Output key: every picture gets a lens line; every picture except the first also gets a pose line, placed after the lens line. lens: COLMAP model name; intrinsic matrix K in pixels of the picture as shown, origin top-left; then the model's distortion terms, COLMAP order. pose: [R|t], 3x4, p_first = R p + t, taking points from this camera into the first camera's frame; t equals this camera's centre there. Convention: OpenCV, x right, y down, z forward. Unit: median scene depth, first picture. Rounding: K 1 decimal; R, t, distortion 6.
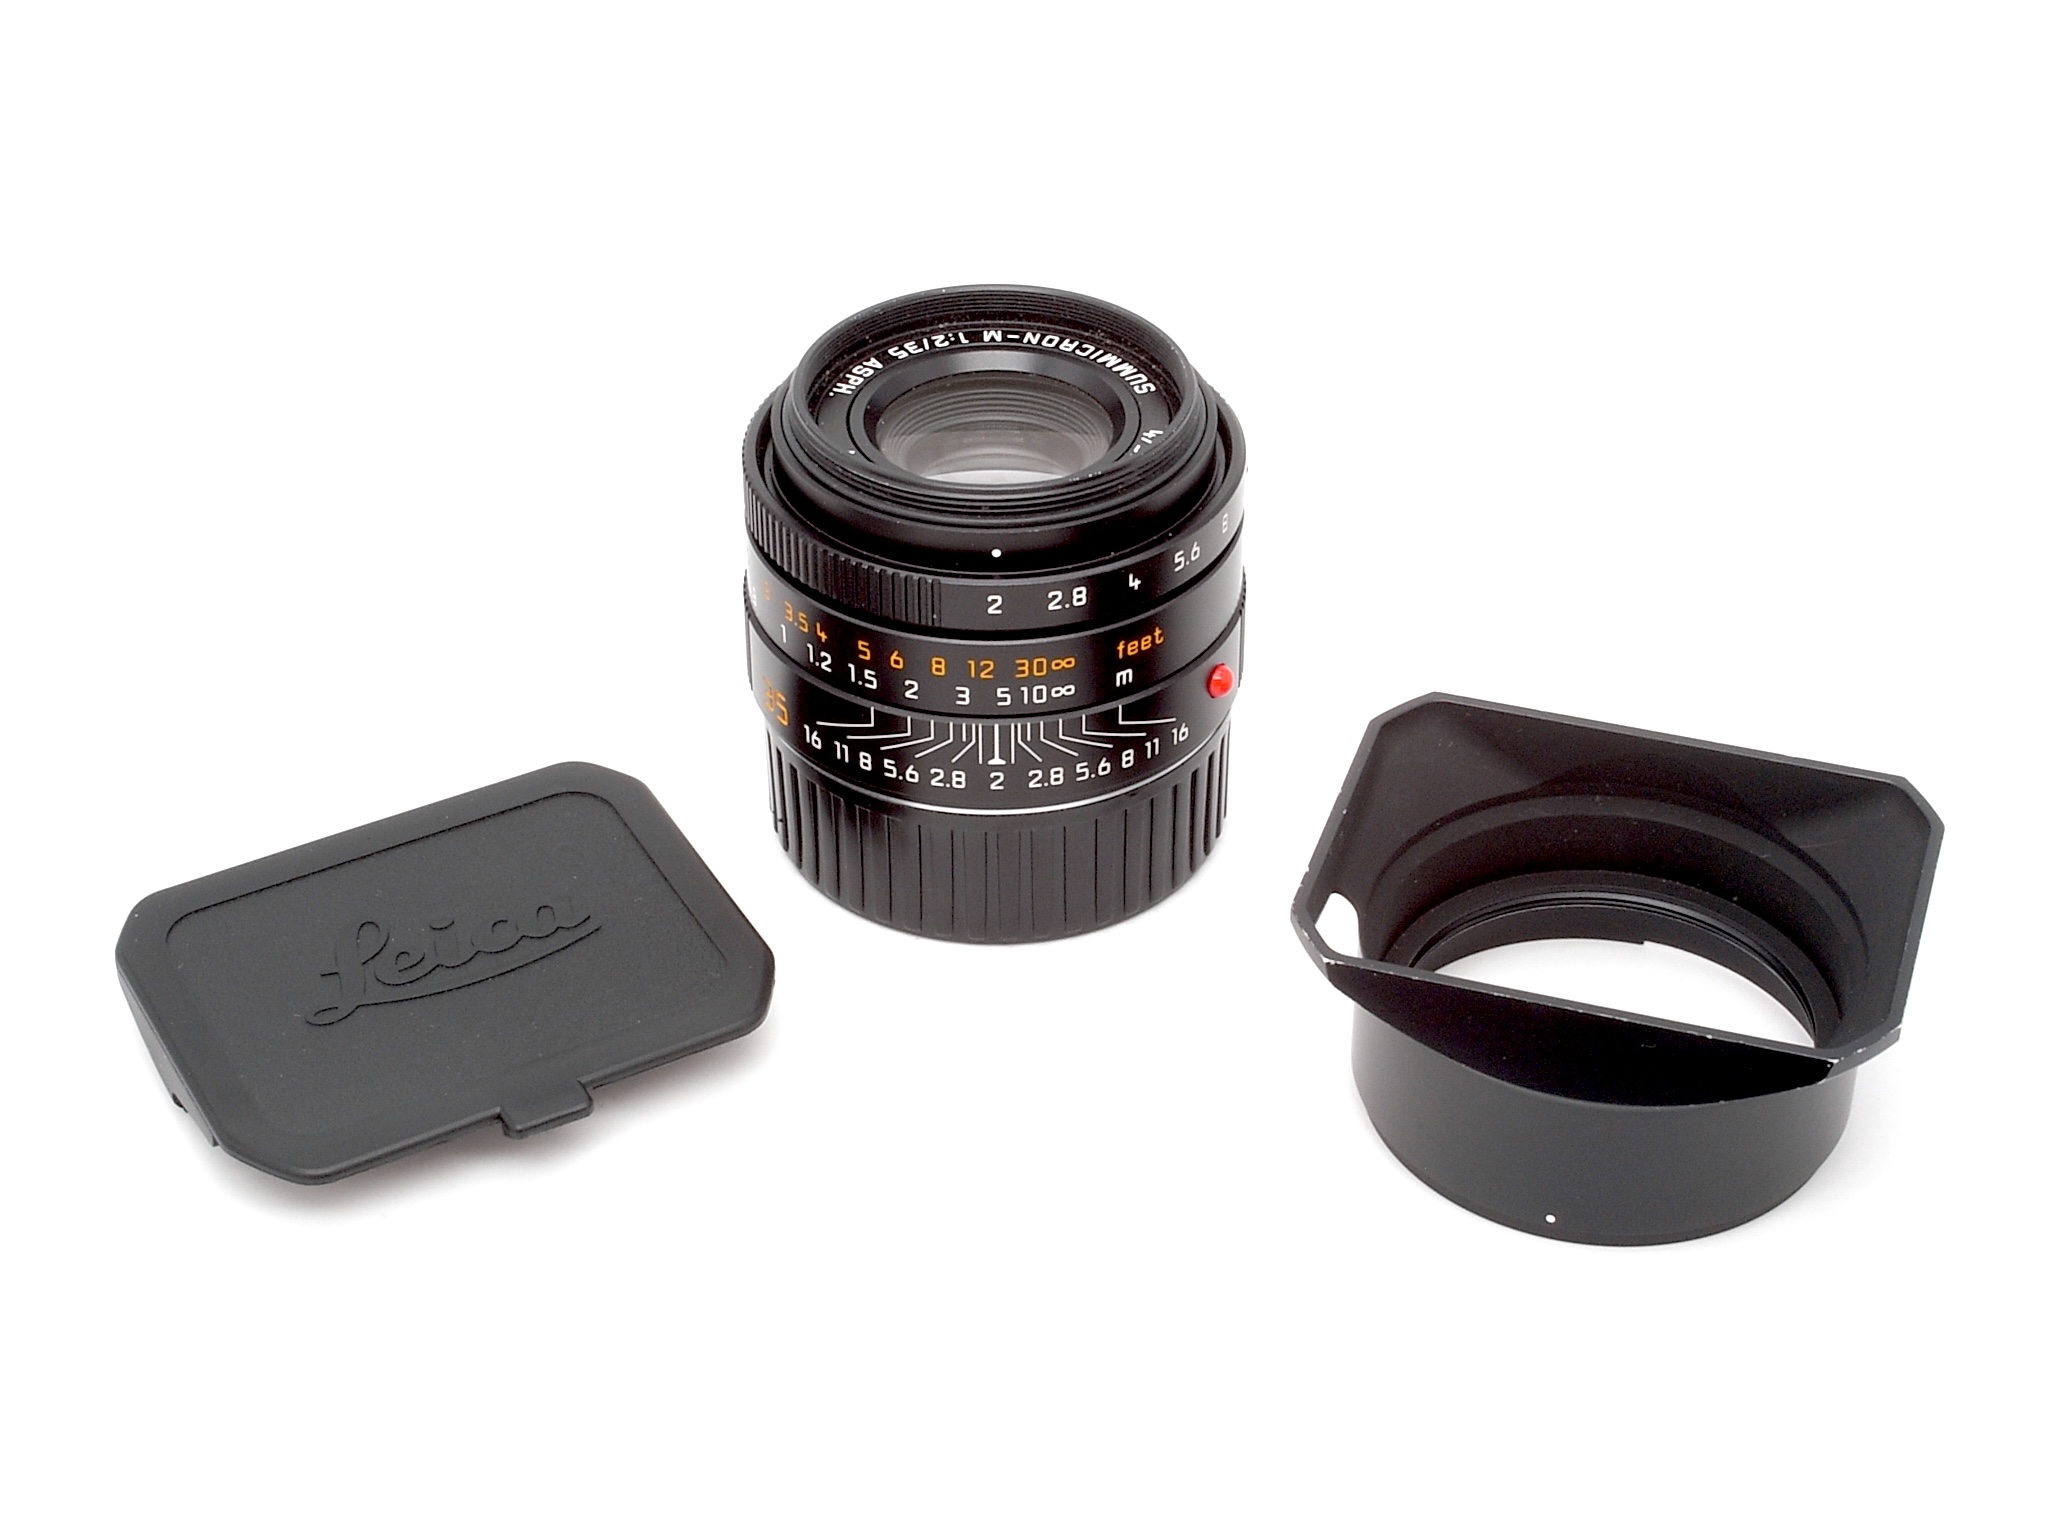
lens RADIAL K [[4038.5, 0, 1026.4], [0, 4038.5, 776.0], [0, 0, 1]] dist [0.085888, 0.000000]
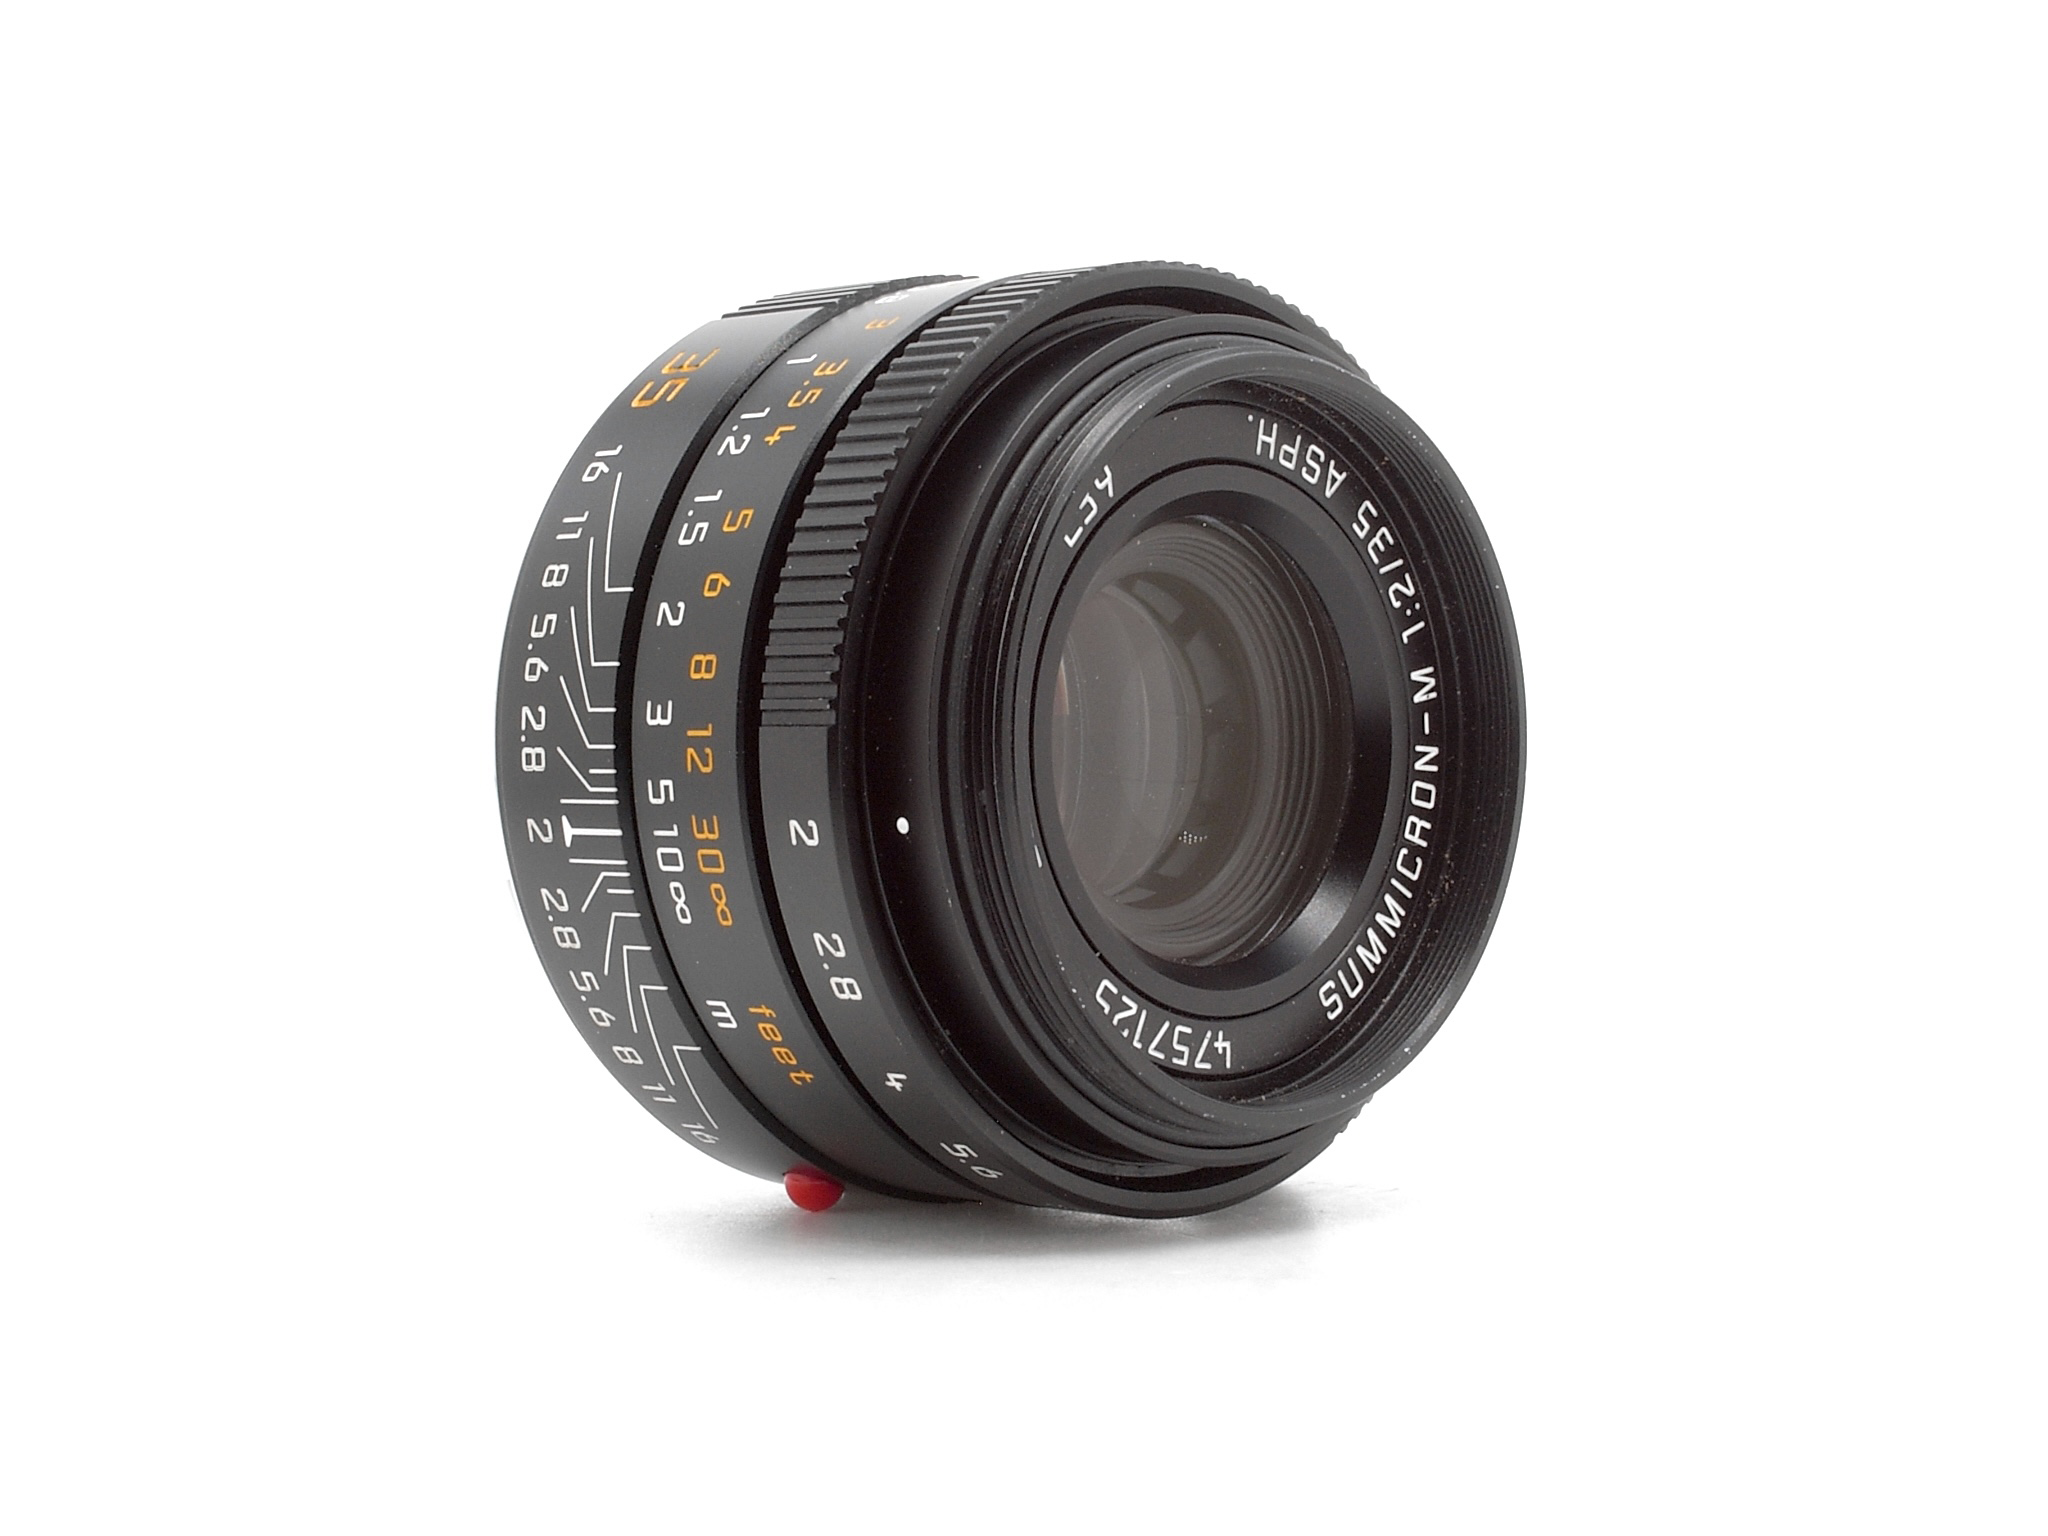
lens RADIAL K [[4038.5, 0, 1018.7], [0, 4038.5, 754.4], [0, 0, 1]] dist [0.085888, 0.000000]
pose [[0.124841, 0.984697, 0.121602, -0.073436], [-0.980200, 0.103418, 0.168855, -0.150407], [0.153695, -0.140275, 0.978111, 0.481128]]
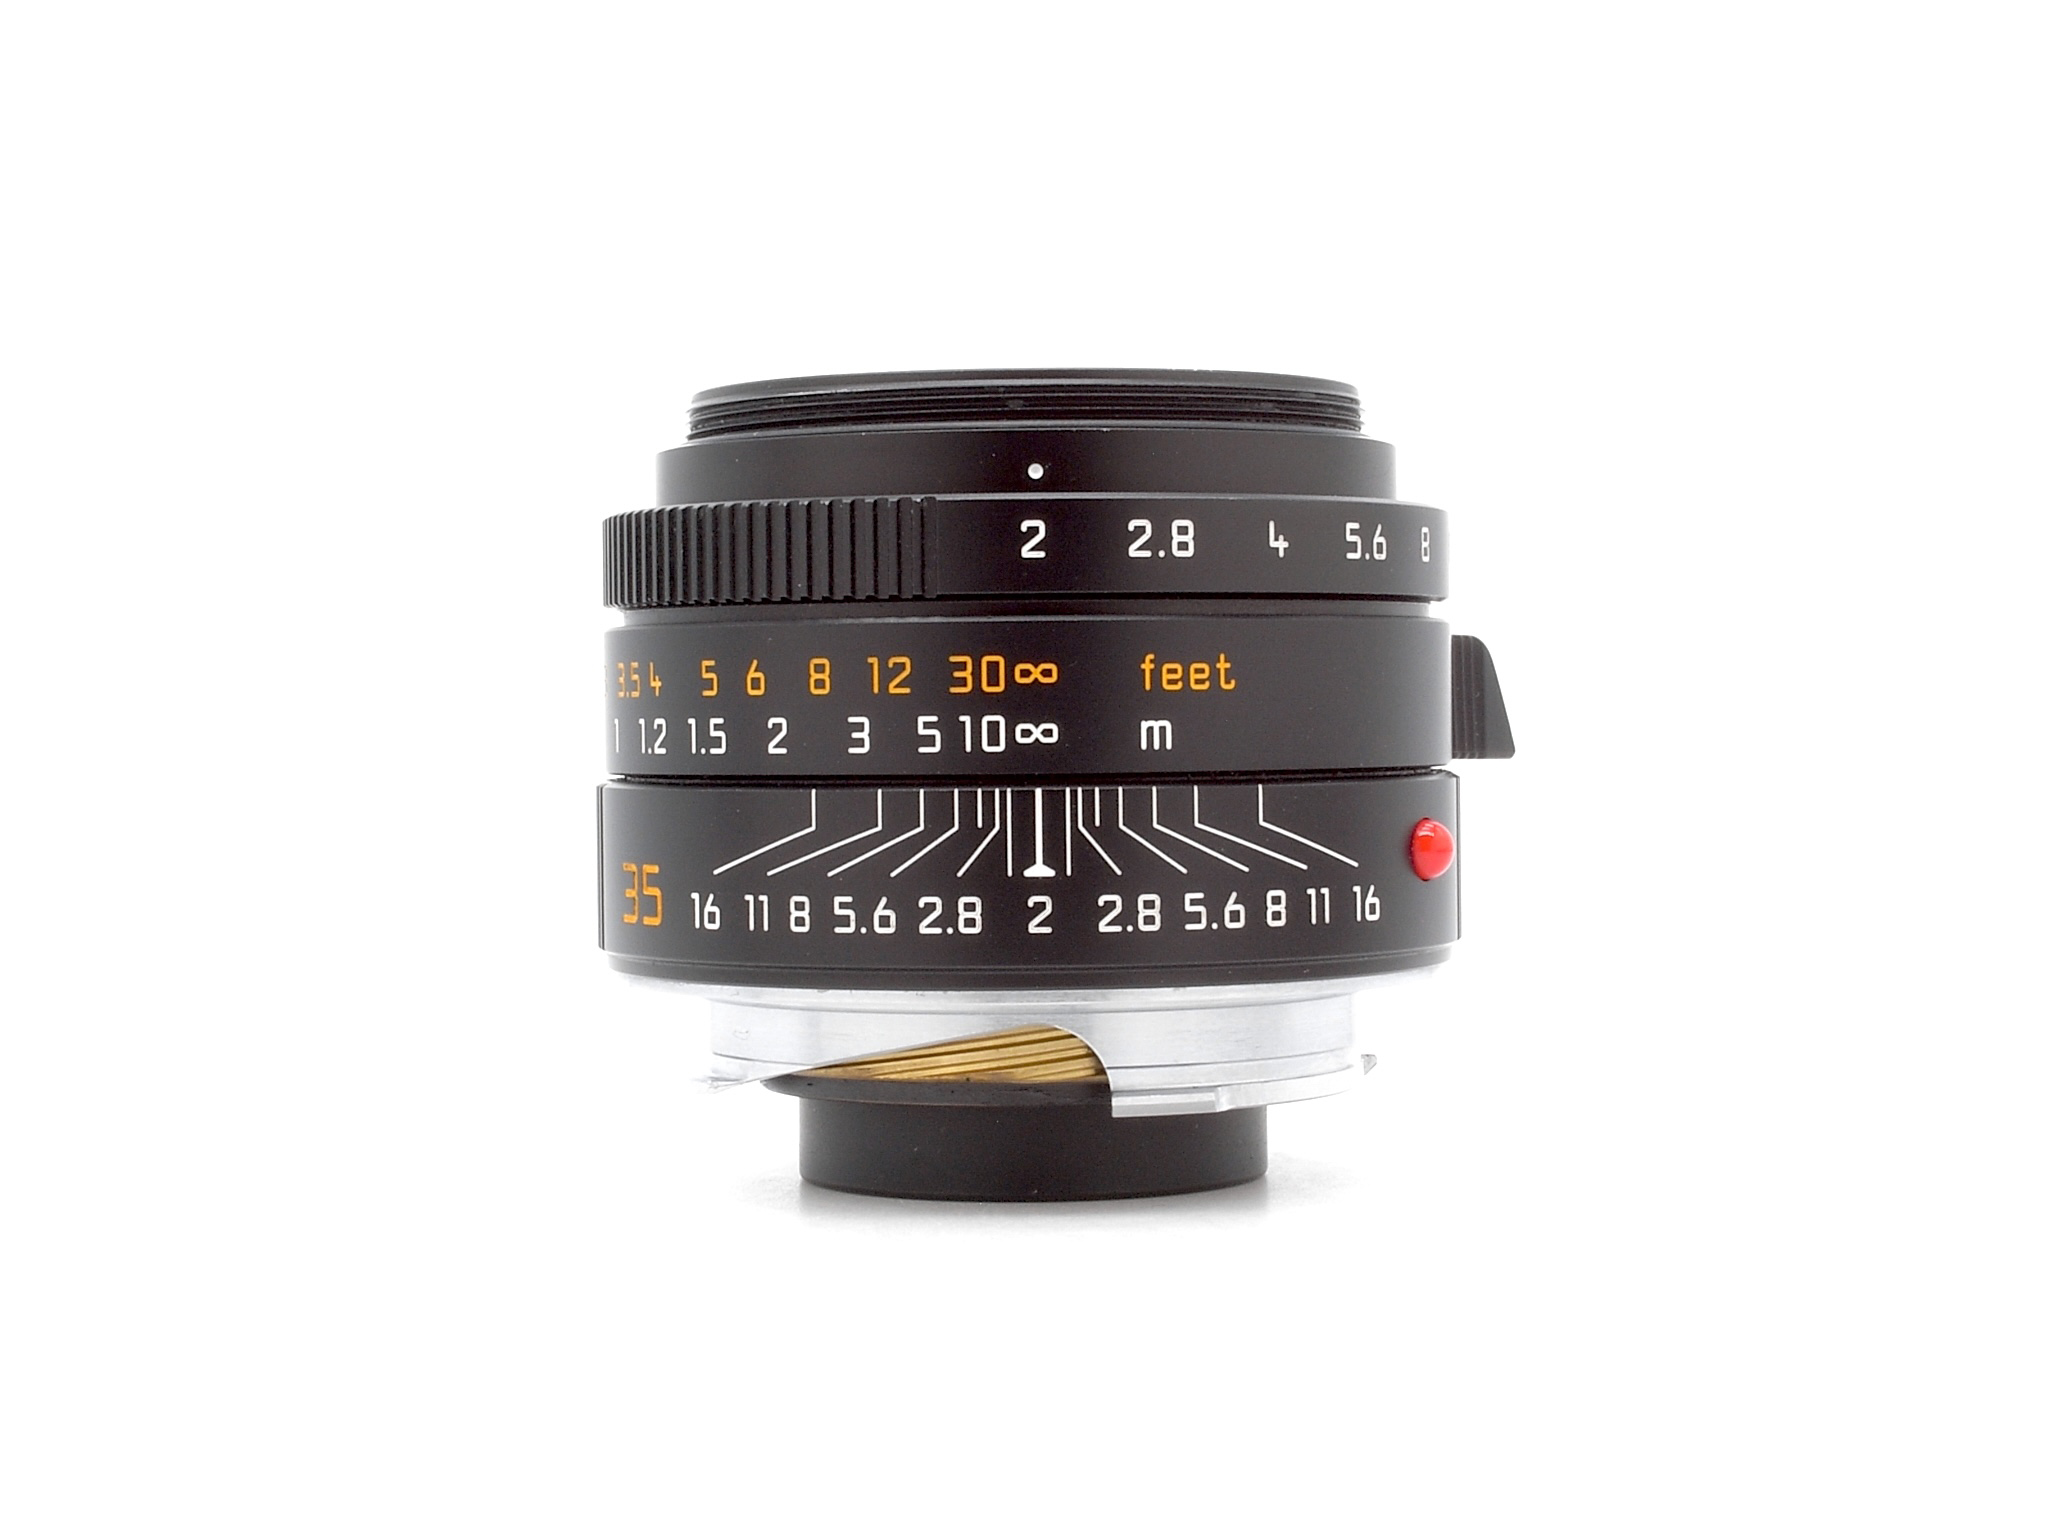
lens RADIAL K [[4038.5, 0, 1017.6], [0, 4038.5, 764.7], [0, 0, 1]] dist [0.085888, 0.000000]
pose [[0.999917, -0.010852, 0.006924, -0.013688], [0.012860, 0.818300, -0.574648, 0.294405], [0.000570, 0.574689, 0.818371, 0.534547]]
